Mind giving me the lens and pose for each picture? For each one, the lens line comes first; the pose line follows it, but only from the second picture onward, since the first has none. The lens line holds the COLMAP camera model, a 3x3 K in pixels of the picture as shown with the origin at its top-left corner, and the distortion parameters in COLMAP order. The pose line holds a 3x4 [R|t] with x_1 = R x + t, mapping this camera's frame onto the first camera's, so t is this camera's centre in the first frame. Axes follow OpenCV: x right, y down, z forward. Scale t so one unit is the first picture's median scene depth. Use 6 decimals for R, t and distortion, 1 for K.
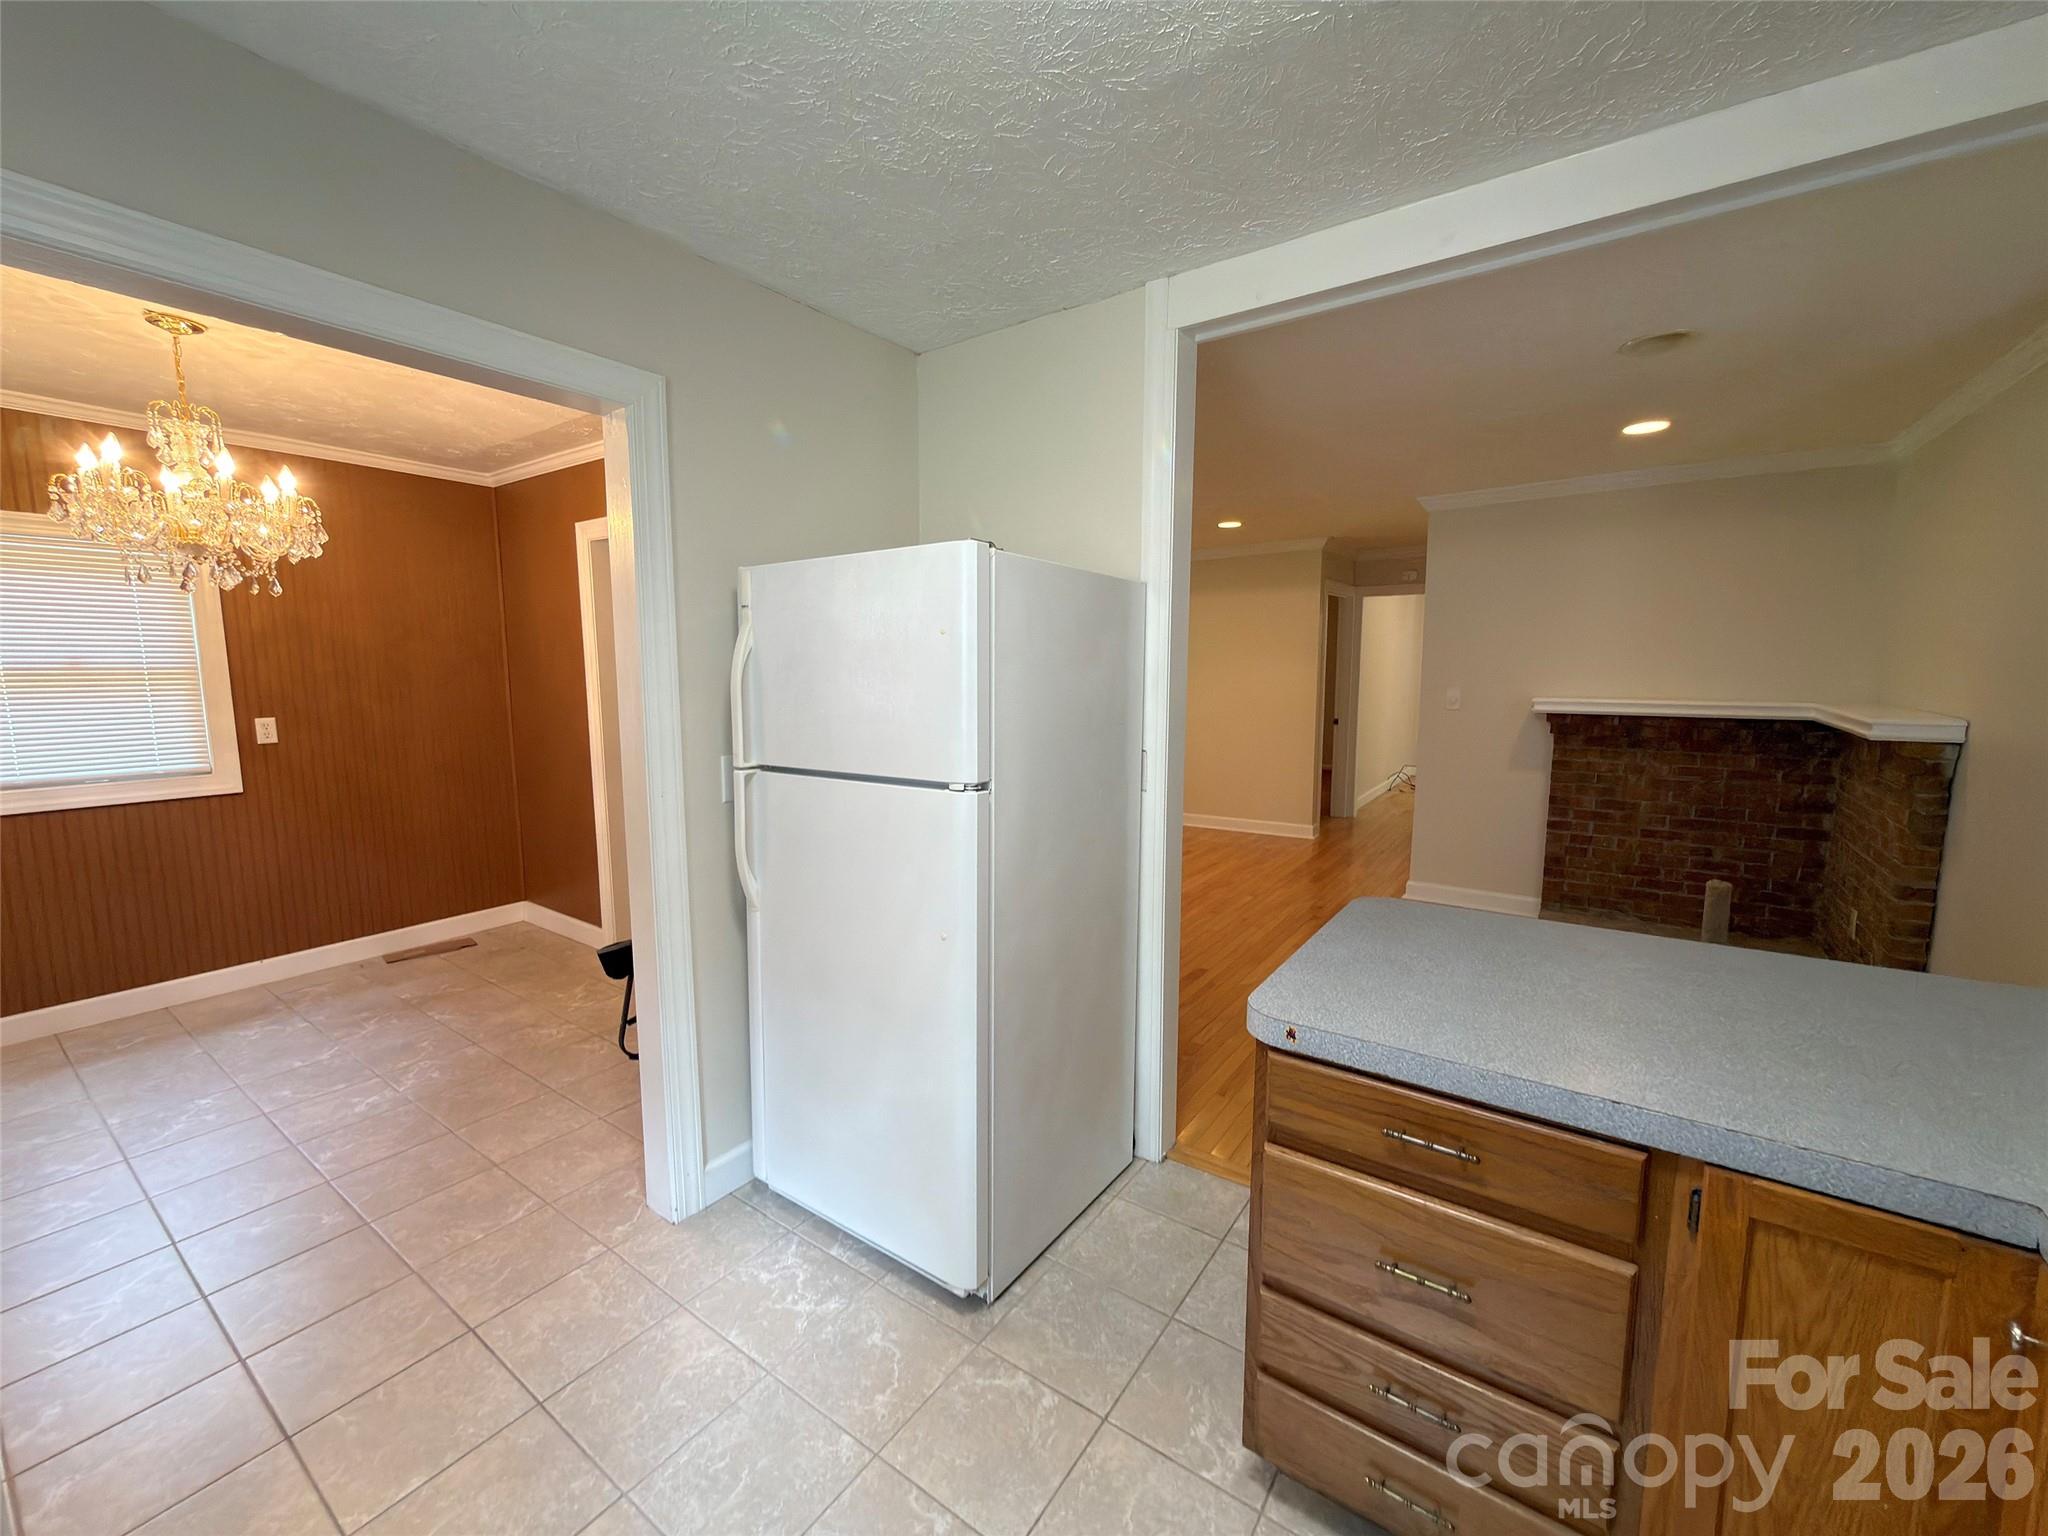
lens RADIAL K [[822.8, 0, 1024.0], [0, 822.8, 768.0], [0, 0, 1]] dist [-0.000476, -0.000017]
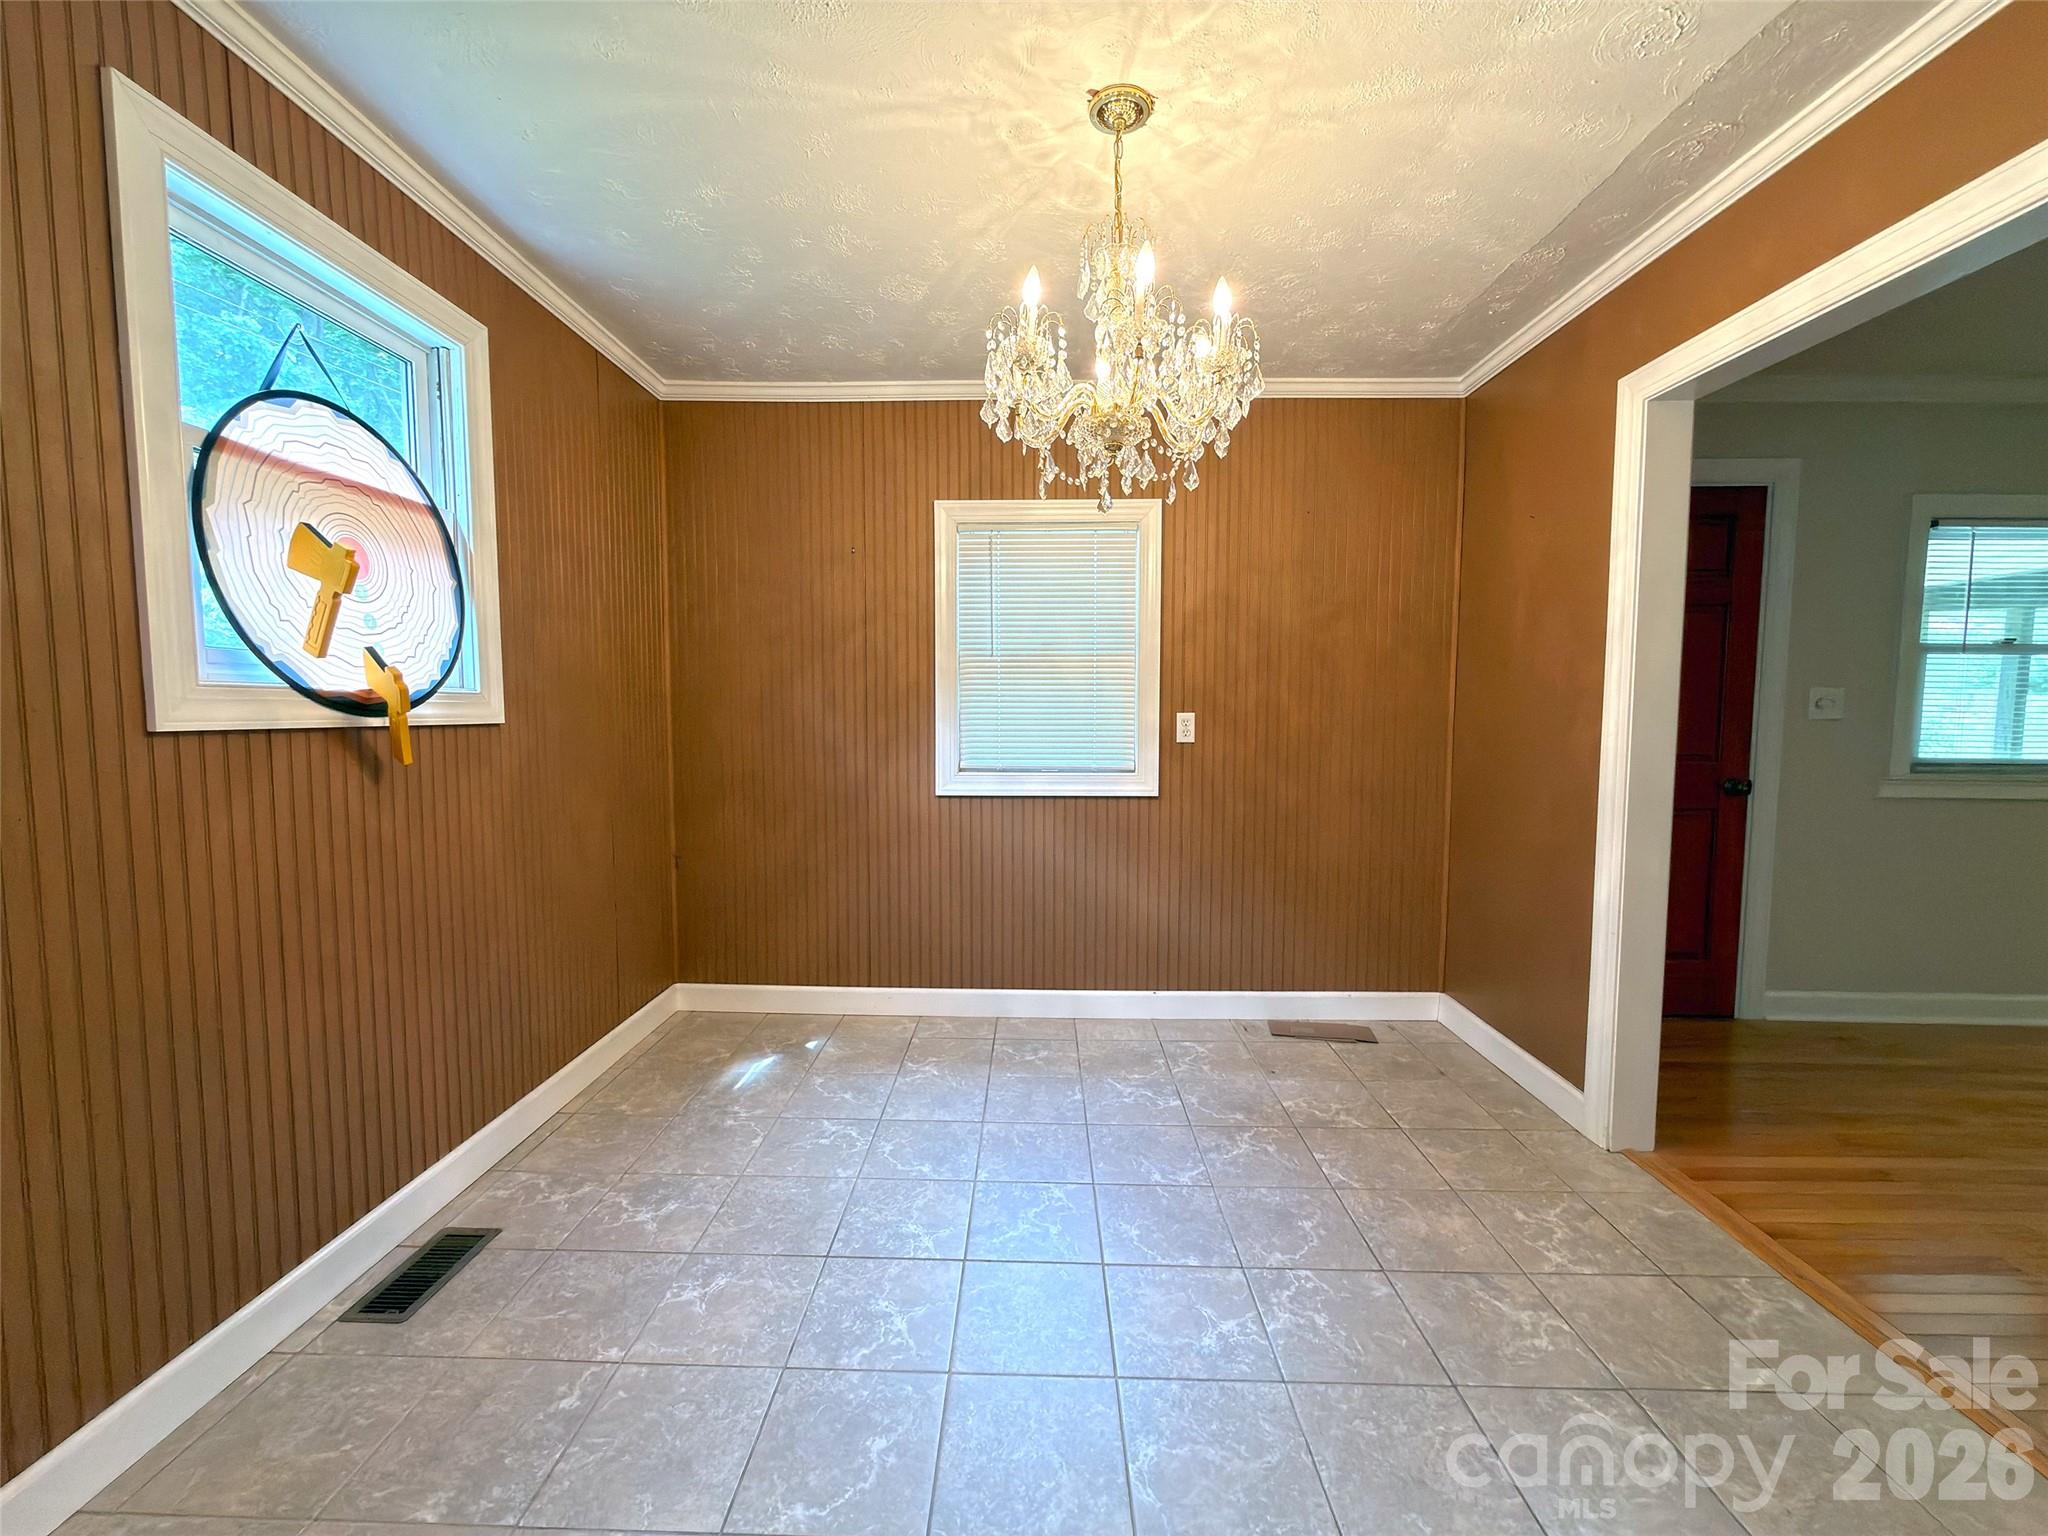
lens RADIAL K [[822.8, 0, 1024.0], [0, 822.8, 768.0], [0, 0, 1]] dist [-0.000476, -0.000017]
pose [[0.561369, 0.058546, -0.825492, -0.271794], [-0.103659, 0.994613, 0.000048, 0.012449], [0.821048, 0.085543, 0.564414, 0.338996]]
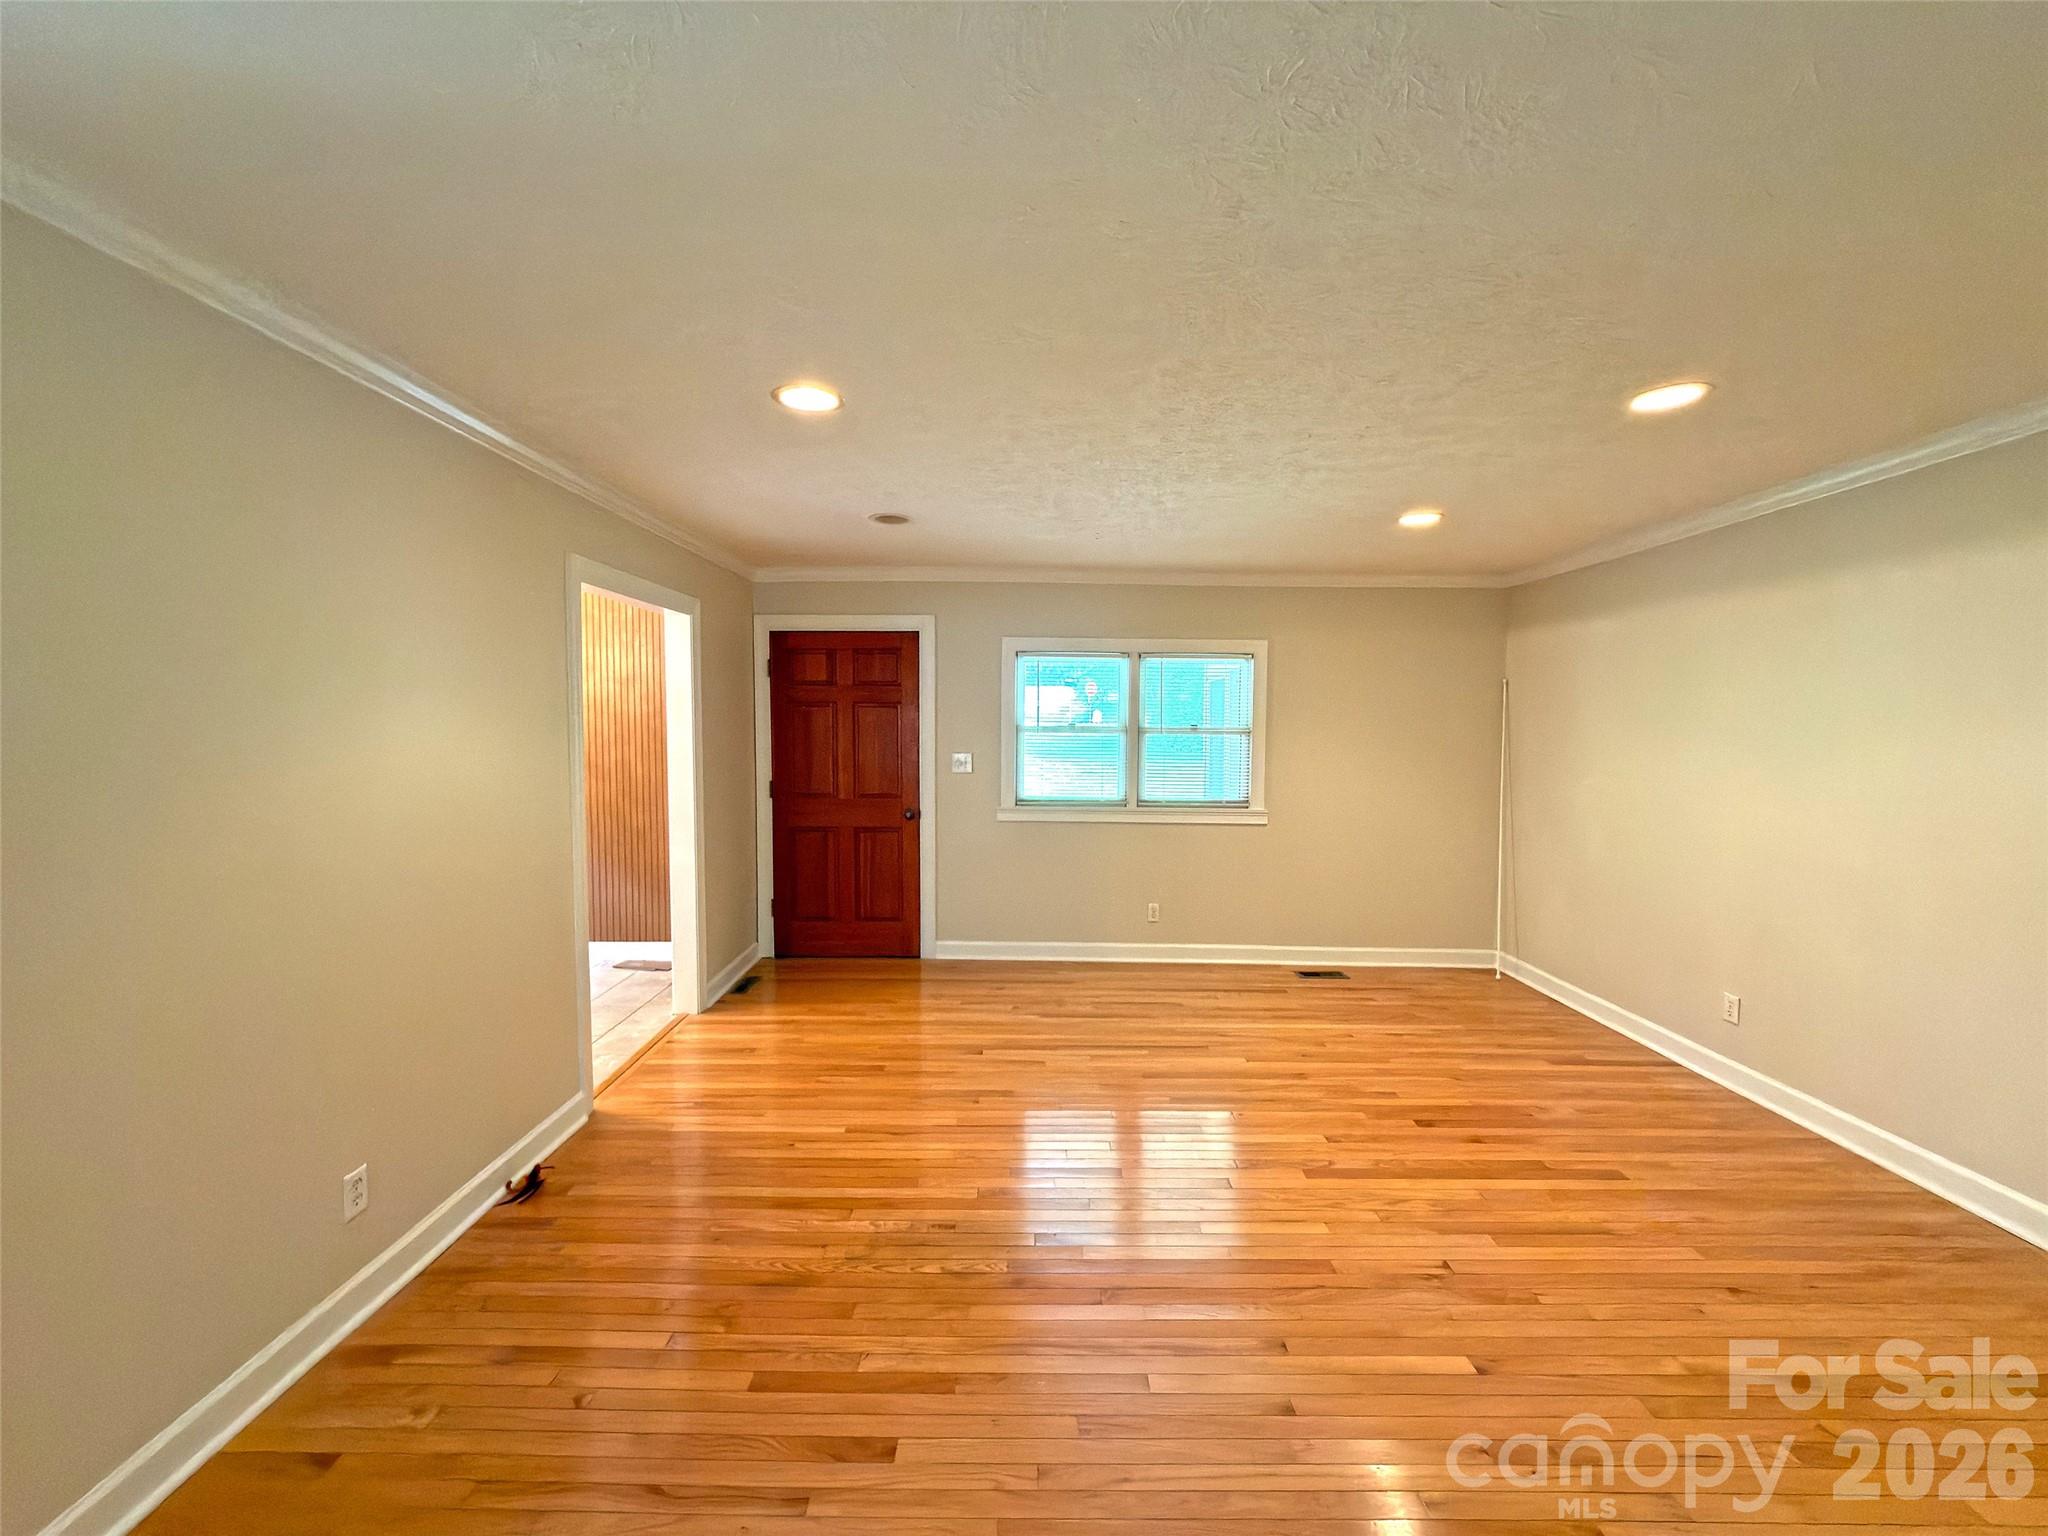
lens RADIAL K [[817.3, 0, 1017.6], [0, 817.3, 761.4], [0, 0, 1]] dist [-0.000139, 0.000257]
pose [[0.563563, 0.041086, -0.825051, 0.574749], [-0.104541, 0.994280, -0.021895, -0.107268], [0.819431, 0.098591, 0.564635, 0.742917]]
